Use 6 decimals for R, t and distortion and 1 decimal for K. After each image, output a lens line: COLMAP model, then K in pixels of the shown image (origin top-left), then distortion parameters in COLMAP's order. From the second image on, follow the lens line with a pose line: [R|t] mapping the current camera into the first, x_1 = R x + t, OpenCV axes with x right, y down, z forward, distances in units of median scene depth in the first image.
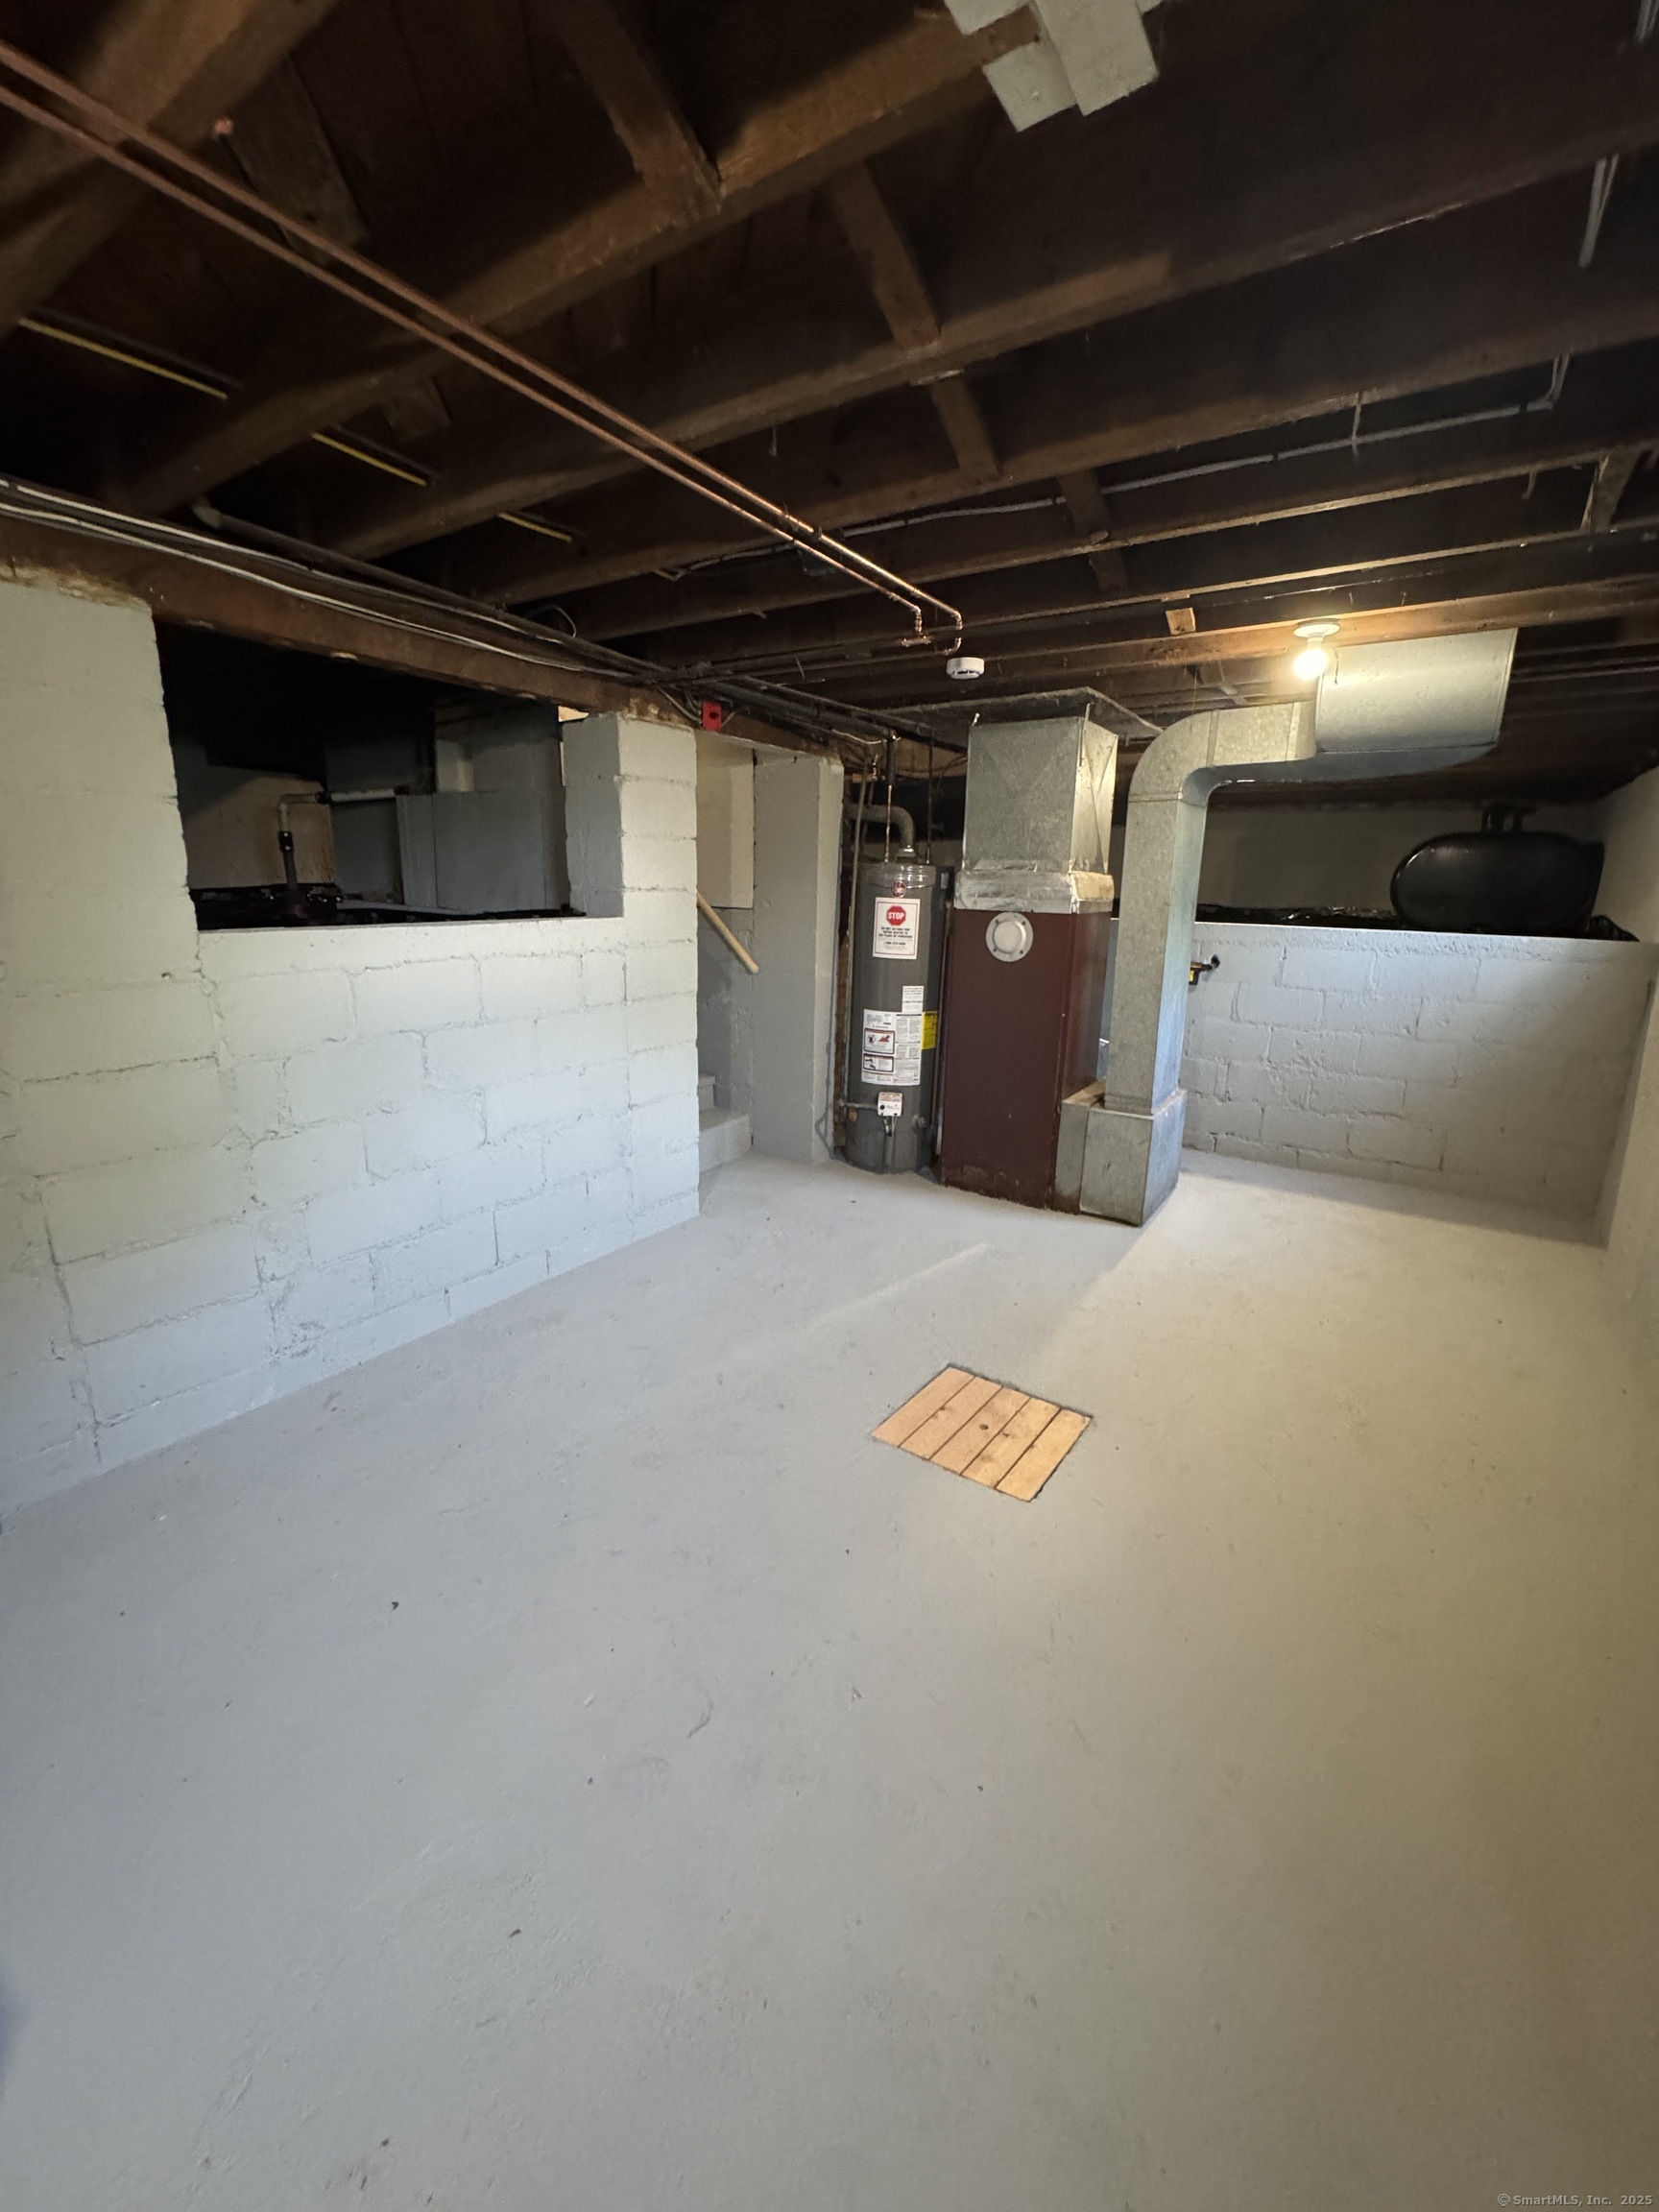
lens RADIAL K [[894.4, 0, 826.0], [0, 894.4, 1103.3], [0, 0, 1]] dist [-0.004484, 0.000191]
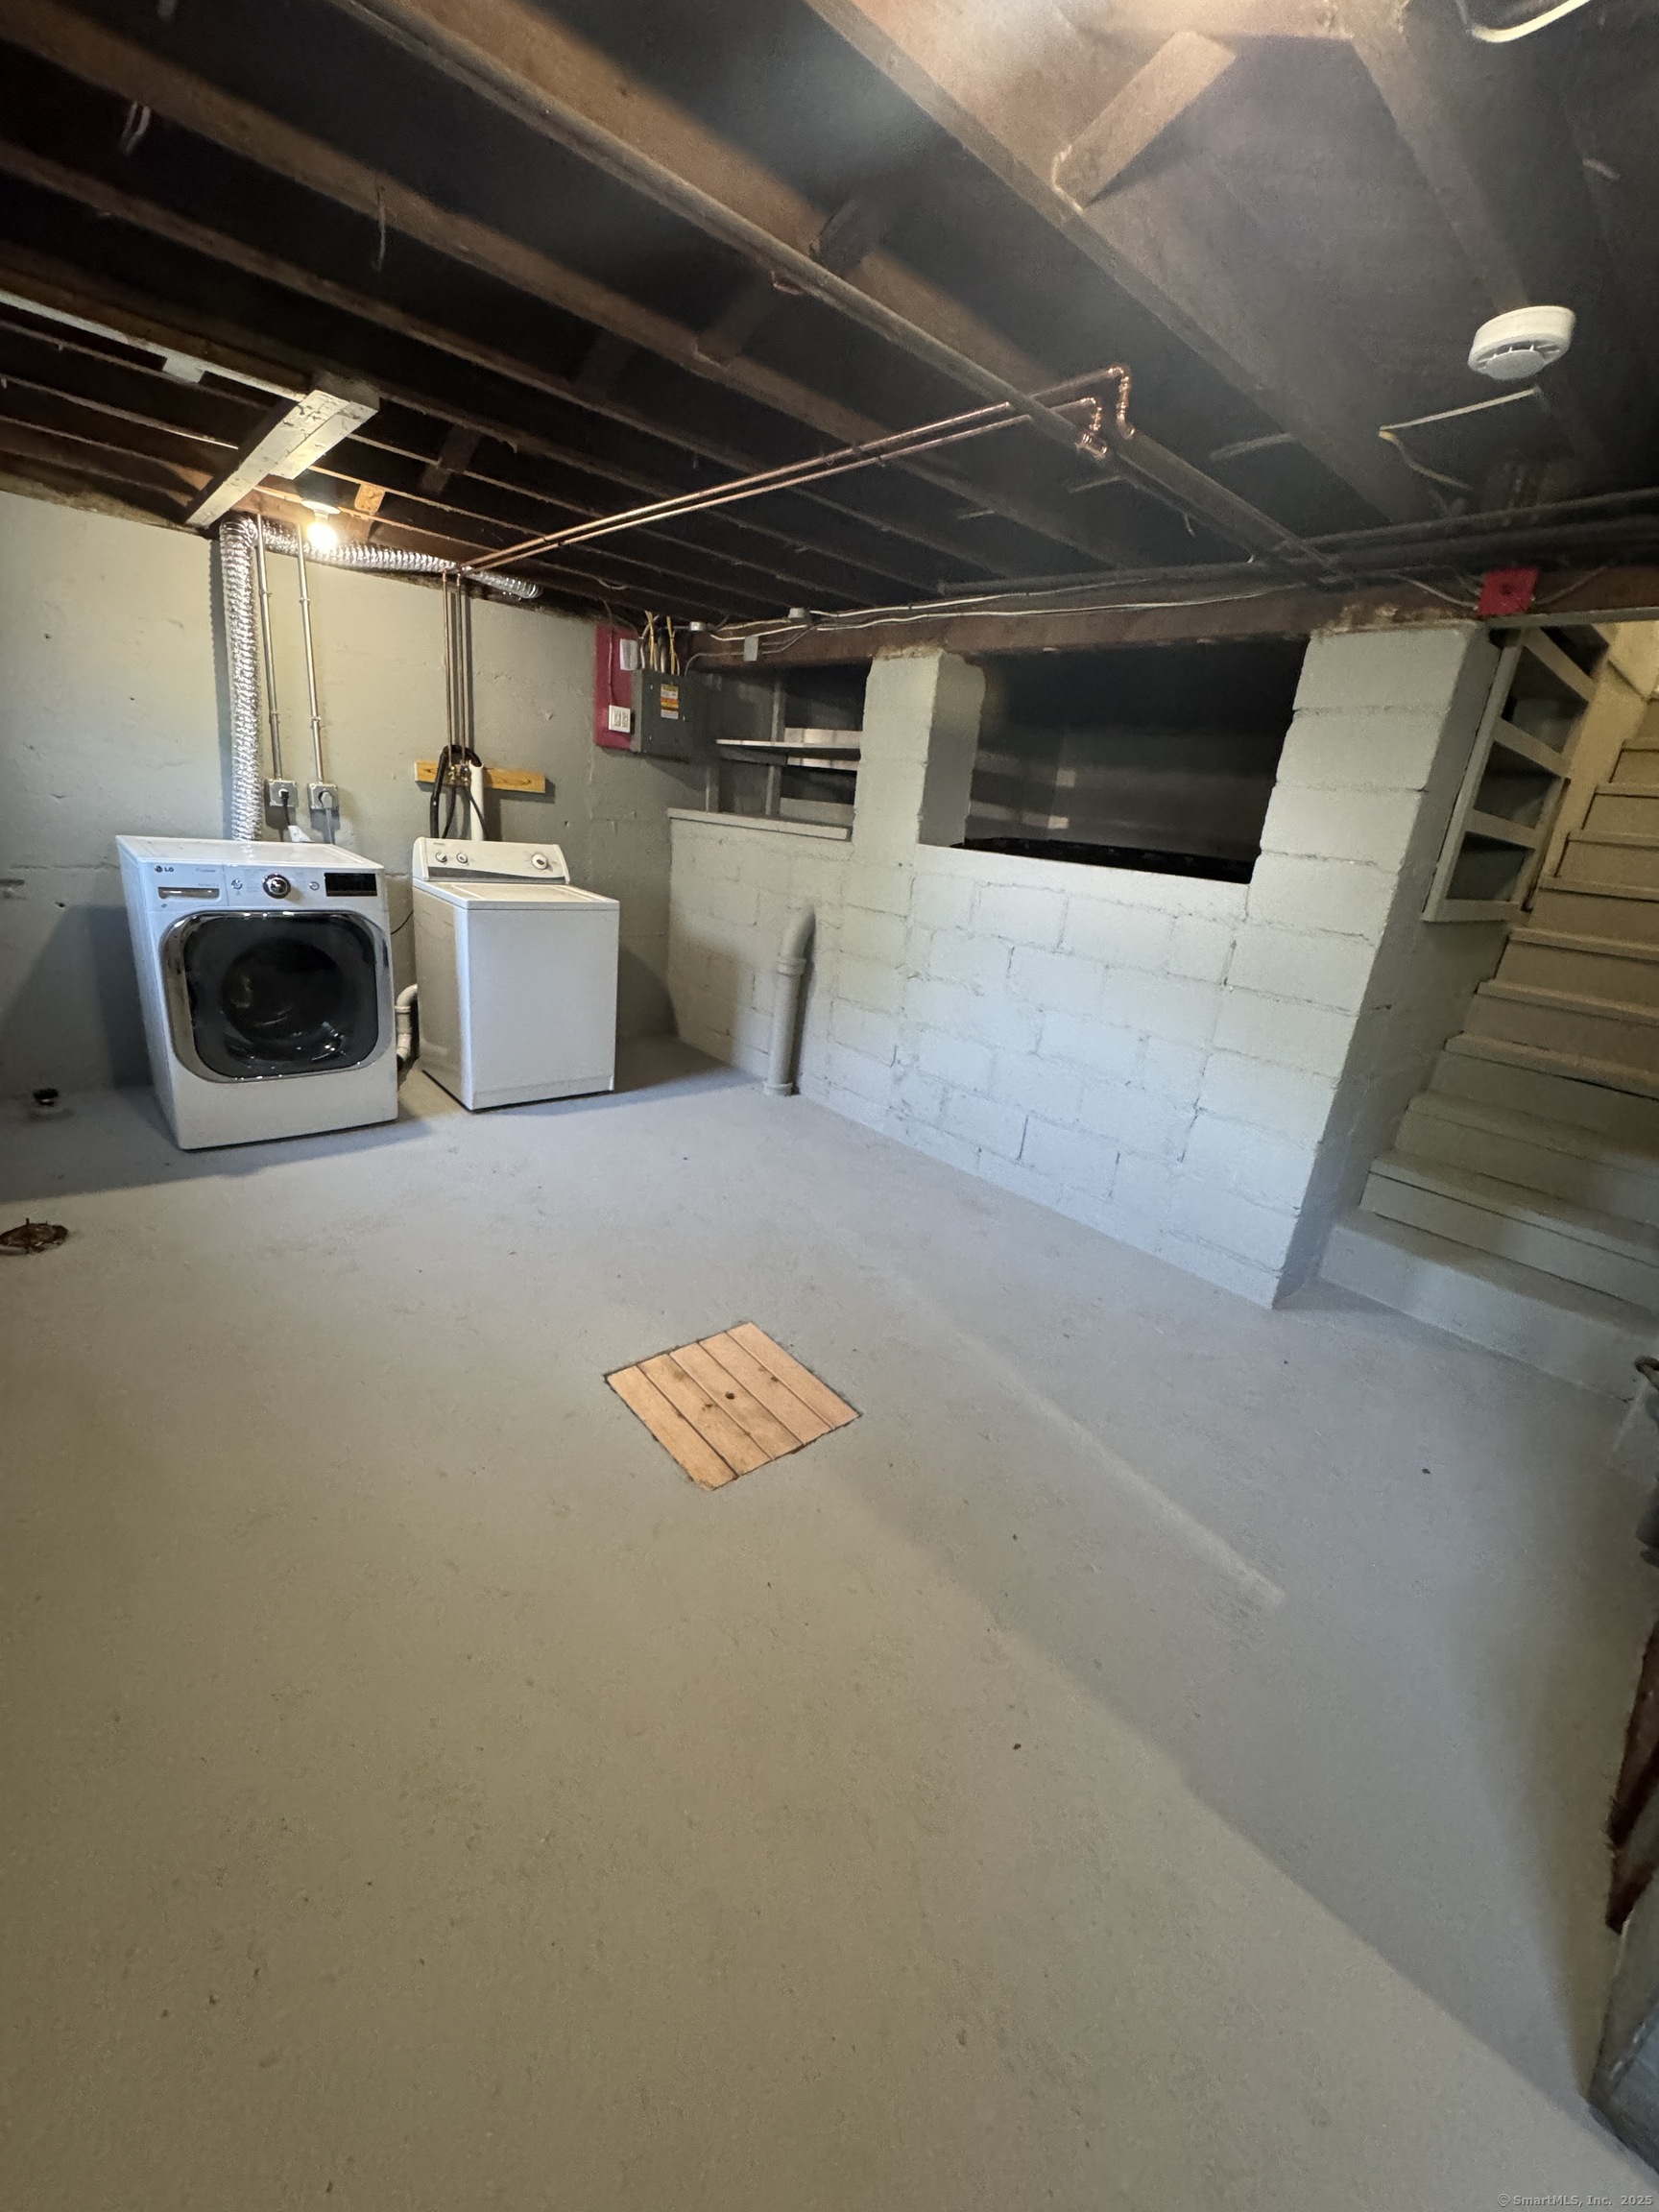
lens RADIAL K [[894.4, 0, 826.0], [0, 894.4, 1103.3], [0, 0, 1]] dist [-0.004484, 0.000191]
pose [[-0.250304, 0.263203, -0.931704, 0.728421], [-0.332800, 0.880306, 0.338090, -0.187434], [0.909171, 0.394696, -0.132750, 0.868062]]
